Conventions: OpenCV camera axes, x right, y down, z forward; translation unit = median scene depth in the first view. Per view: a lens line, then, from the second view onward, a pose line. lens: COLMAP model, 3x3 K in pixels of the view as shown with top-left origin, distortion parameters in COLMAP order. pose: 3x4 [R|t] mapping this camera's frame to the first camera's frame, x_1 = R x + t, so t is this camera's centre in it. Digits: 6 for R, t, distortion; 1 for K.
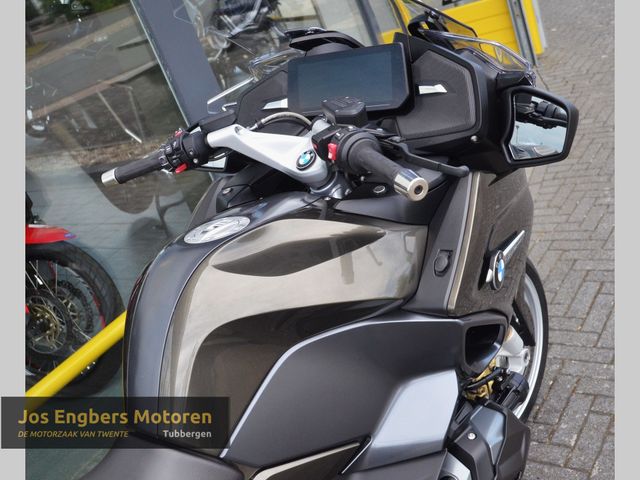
lens RADIAL K [[815.4, 0, 327.0], [0, 815.4, 243.8], [0, 0, 1]] dist [0.000563, 0.555799]
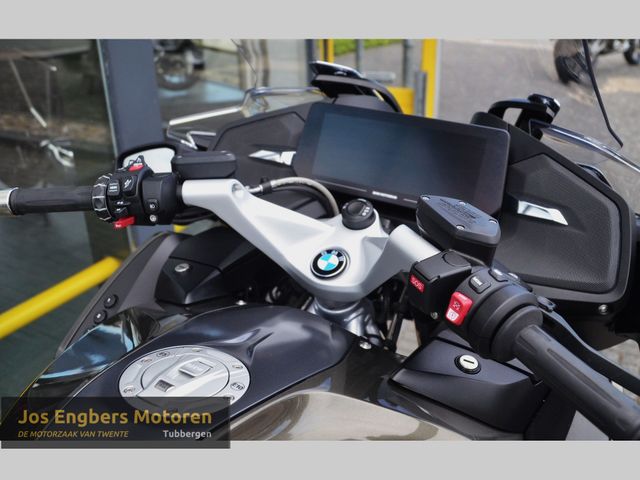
lens RADIAL K [[659.9, 0, 320.0], [0, 659.9, 240.0], [0, 0, 1]] dist [-0.004062, 0.005666]
pose [[0.944770, 0.250270, 0.211602, -0.142989], [-0.244722, 0.968174, -0.052450, -0.090069], [-0.217994, -0.002231, 0.975947, 0.488511]]
